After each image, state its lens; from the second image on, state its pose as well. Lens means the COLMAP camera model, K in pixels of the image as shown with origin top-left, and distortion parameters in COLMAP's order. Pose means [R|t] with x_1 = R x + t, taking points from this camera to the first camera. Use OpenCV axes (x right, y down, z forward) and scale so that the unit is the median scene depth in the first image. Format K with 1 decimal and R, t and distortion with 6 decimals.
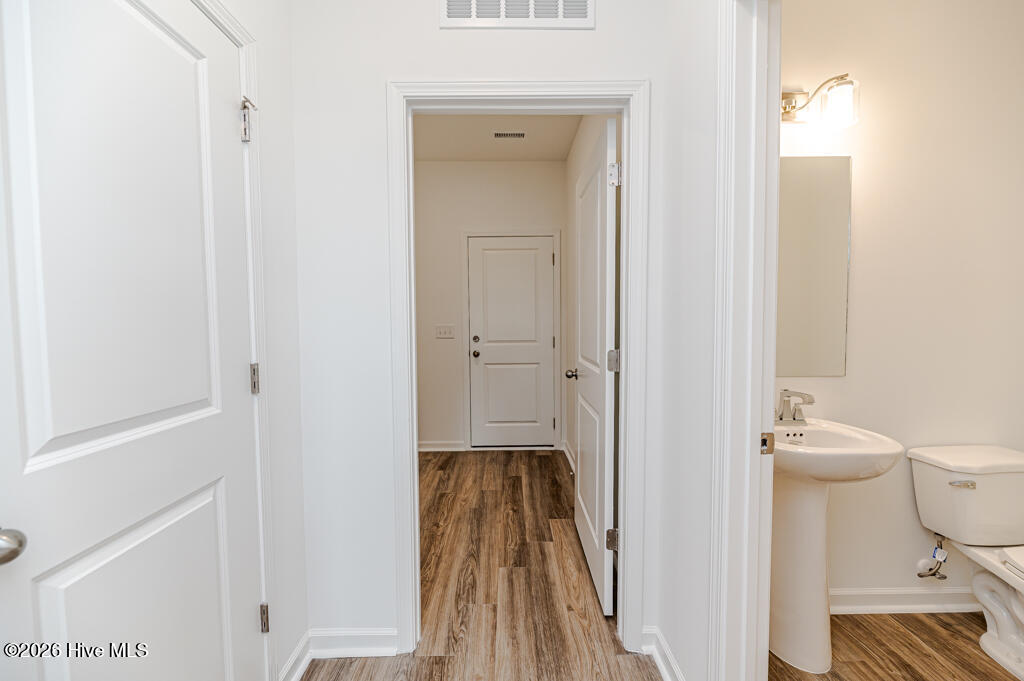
lens RADIAL K [[409.9, 0, 511.7], [0, 409.9, 338.2], [0, 0, 1]] dist [-0.003172, -0.000403]
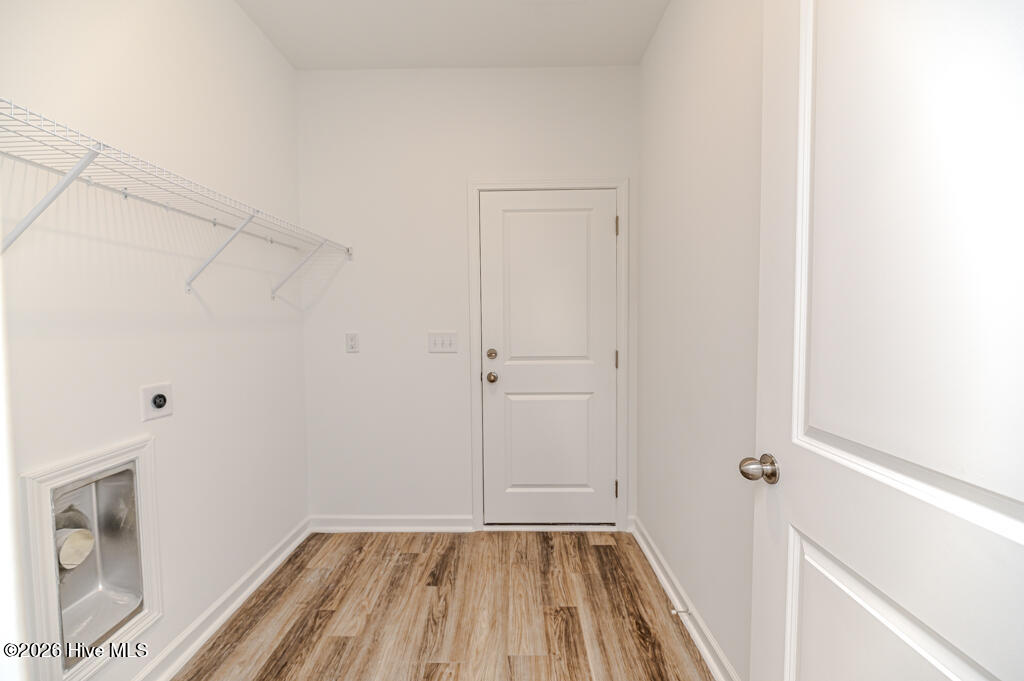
lens RADIAL K [[409.9, 0, 511.7], [0, 409.9, 338.2], [0, 0, 1]] dist [-0.003172, -0.000403]
pose [[0.999857, 0.000774, -0.016905, -0.048451], [-0.000825, 0.999995, -0.002995, -0.021212], [0.016903, 0.003009, 0.999853, 0.391660]]
